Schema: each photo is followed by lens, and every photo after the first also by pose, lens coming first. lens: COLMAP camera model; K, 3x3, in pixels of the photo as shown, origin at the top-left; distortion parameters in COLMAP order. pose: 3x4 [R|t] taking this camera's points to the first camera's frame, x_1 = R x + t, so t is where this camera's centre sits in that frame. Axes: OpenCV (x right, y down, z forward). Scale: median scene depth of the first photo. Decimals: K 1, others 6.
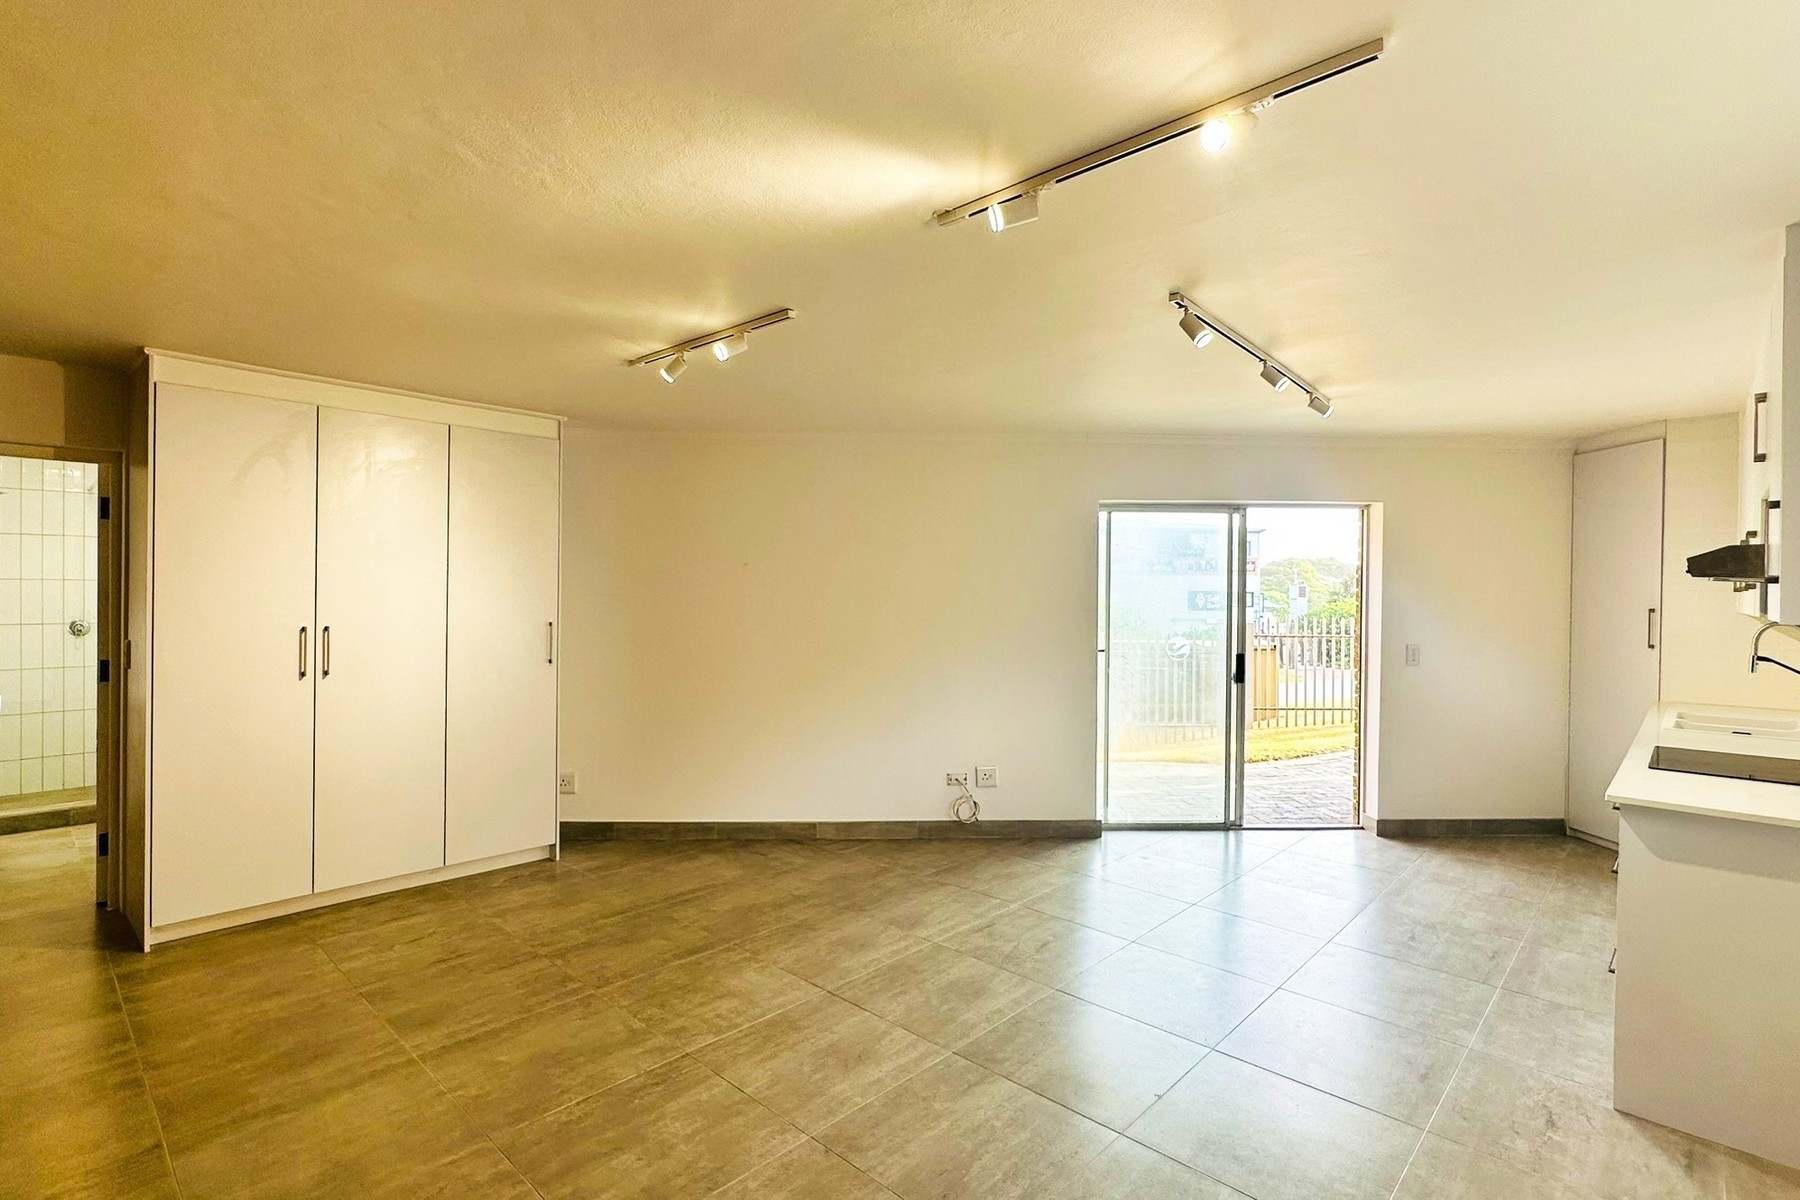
lens RADIAL K [[847.4, 0, 901.7], [0, 847.4, 607.2], [0, 0, 1]] dist [-0.003194, -0.000206]
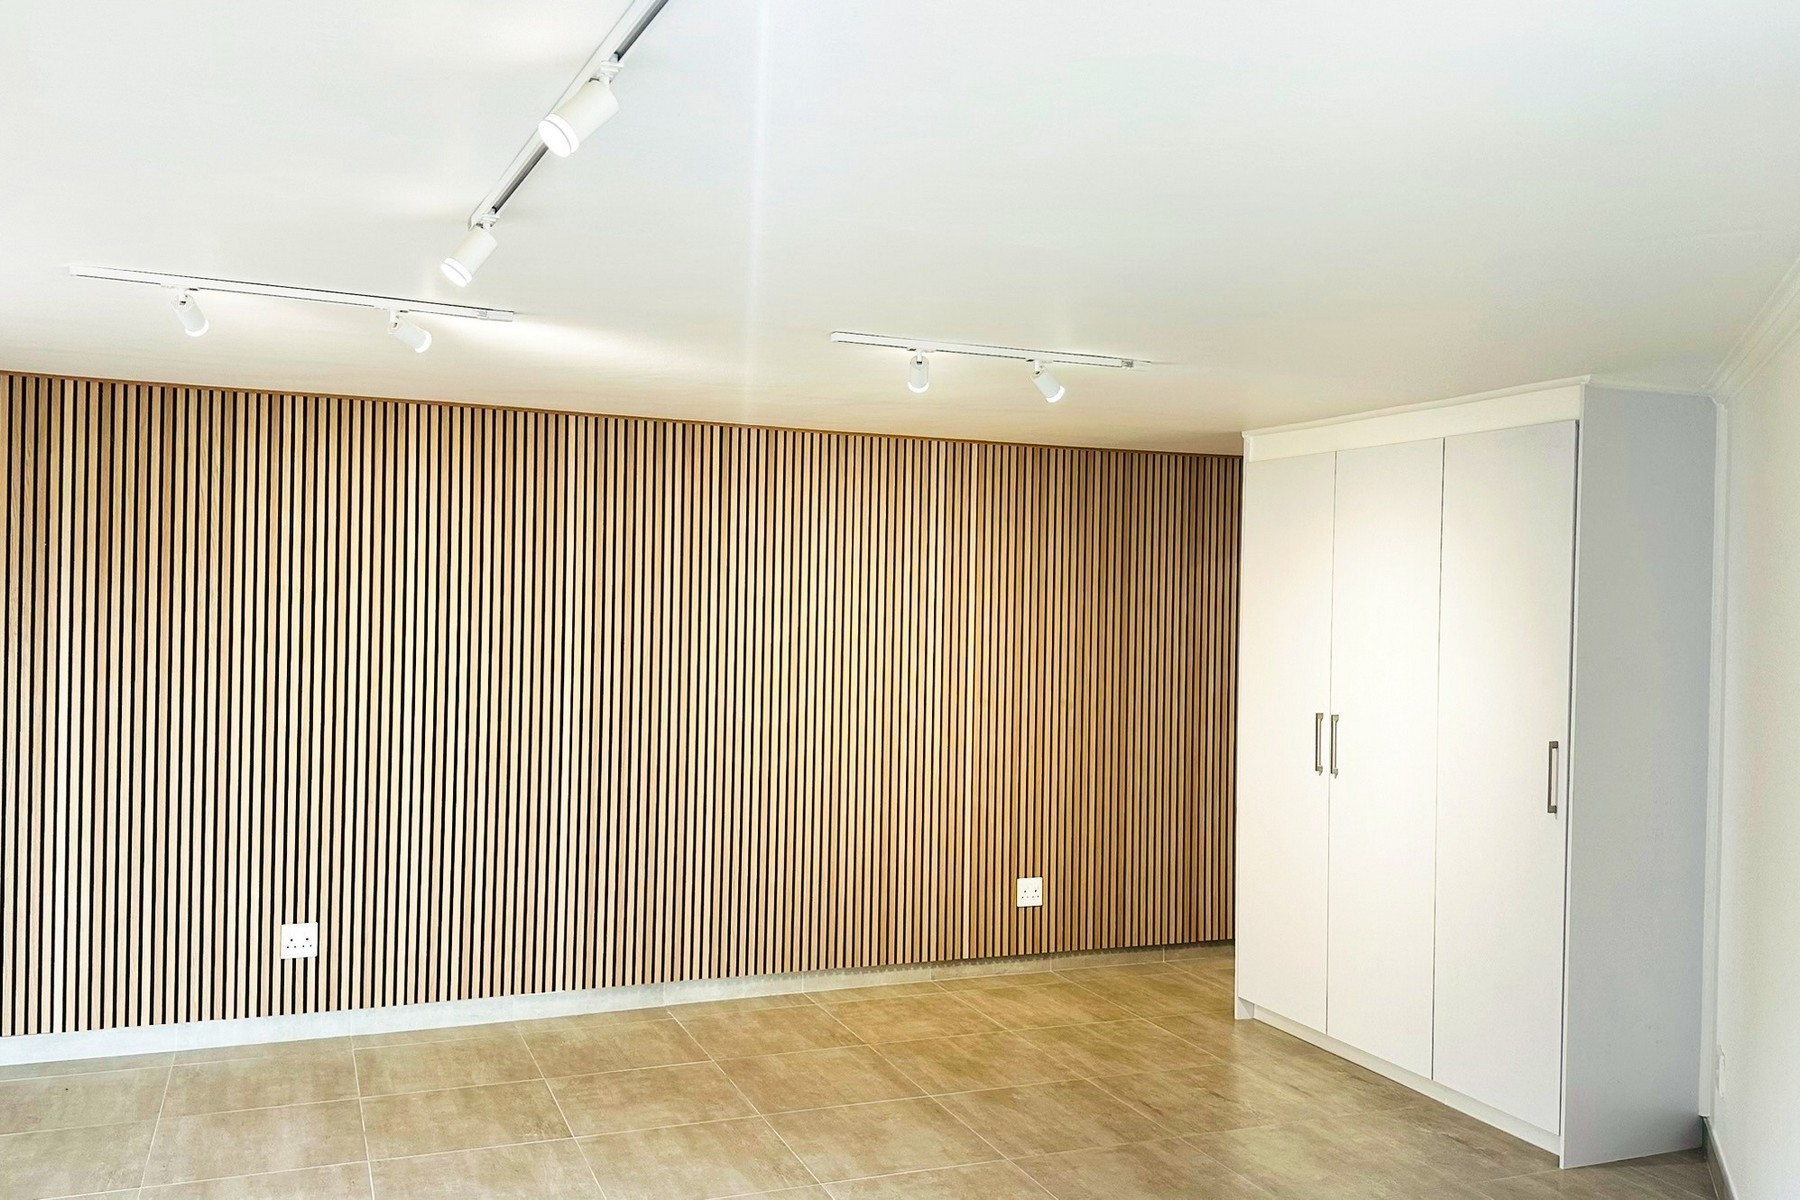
lens RADIAL K [[1488.6, 0, 900.0], [0, 1488.6, 600.0], [0, 0, 1]] dist [0.156359, -0.276419]
pose [[-0.422731, -0.020908, -0.906014, 0.977640], [-0.037663, 0.999275, -0.005488, -0.076248], [0.905472, 0.031804, -0.423212, 1.430626]]
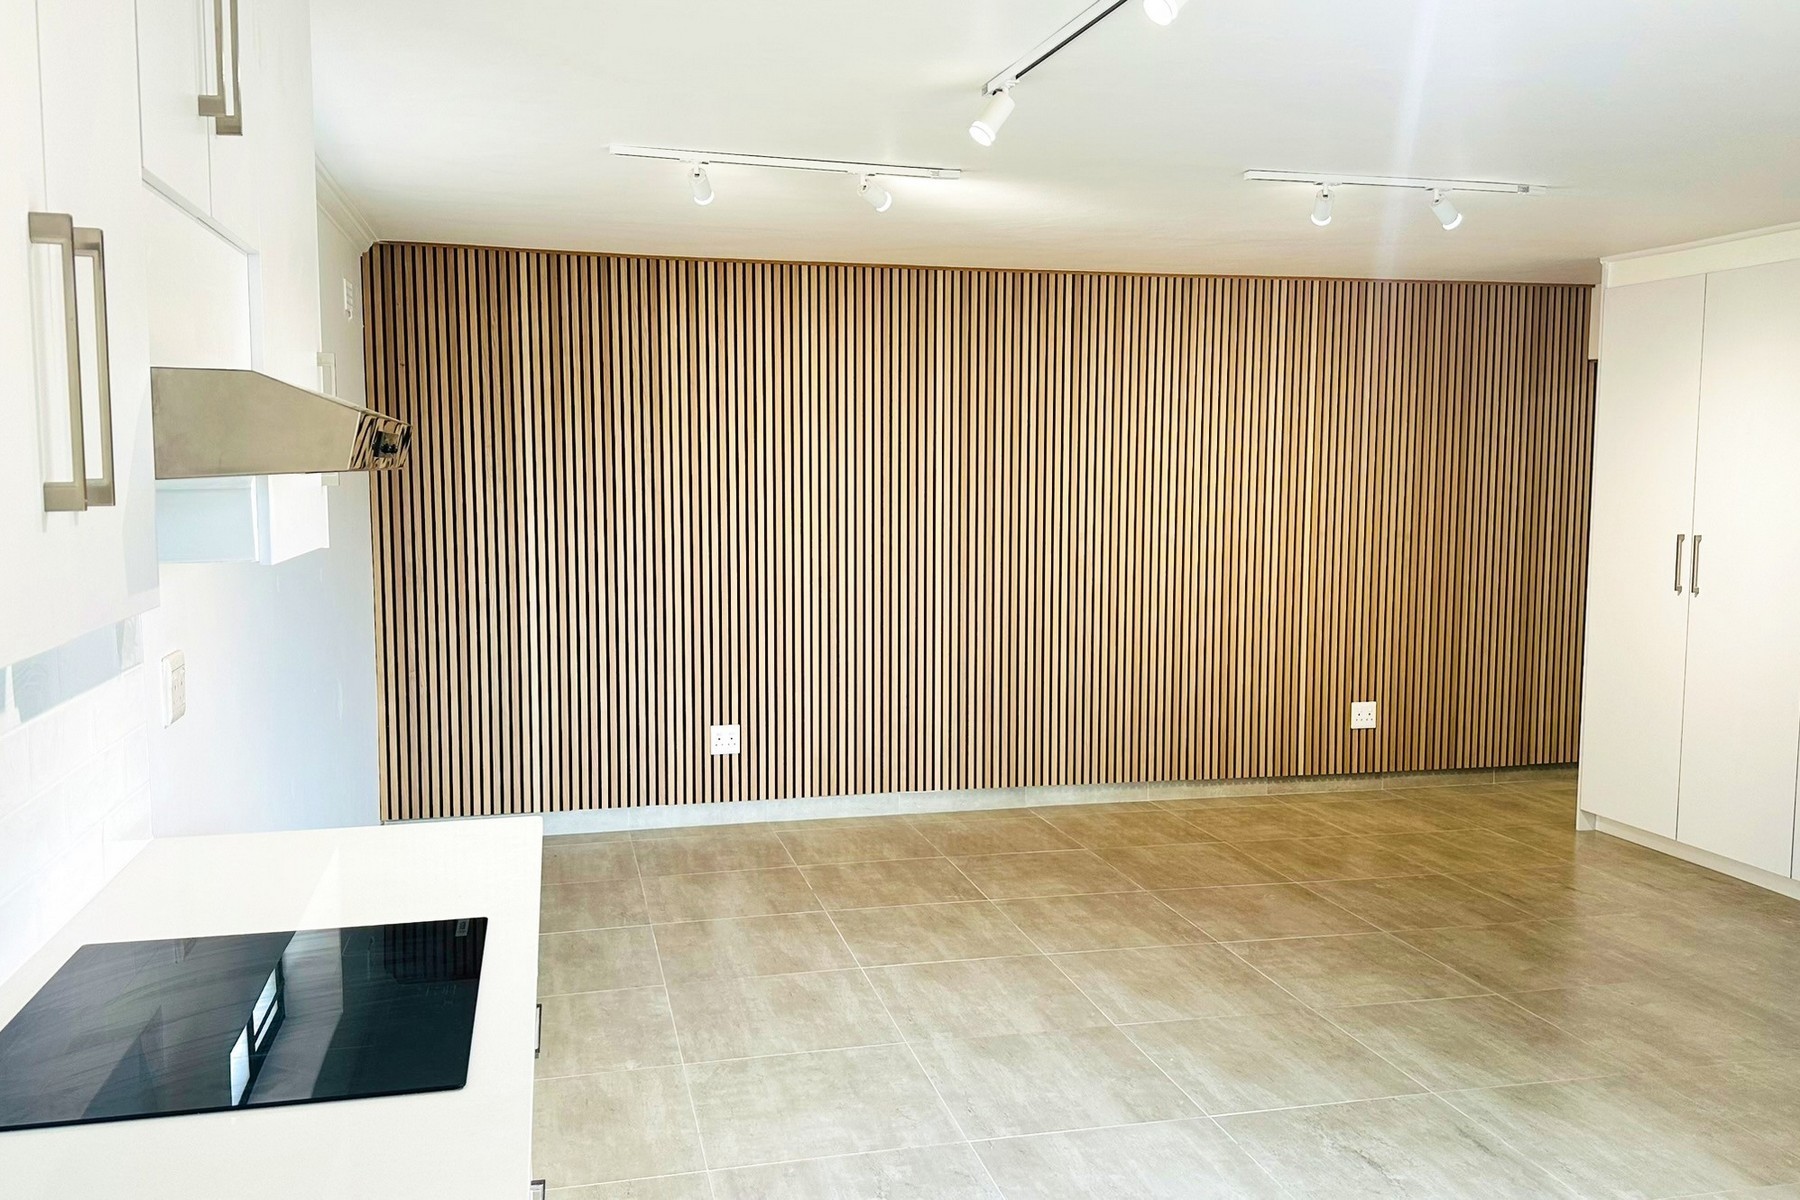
lens RADIAL K [[1489.9, 0, 901.7], [0, 1489.9, 611.5], [0, 0, 1]] dist [0.194475, -0.421951]
pose [[-0.551728, 0.067722, -0.831270, 1.200875], [-0.020685, 0.995280, 0.094812, -0.034433], [0.833767, 0.069506, -0.547724, 1.361667]]
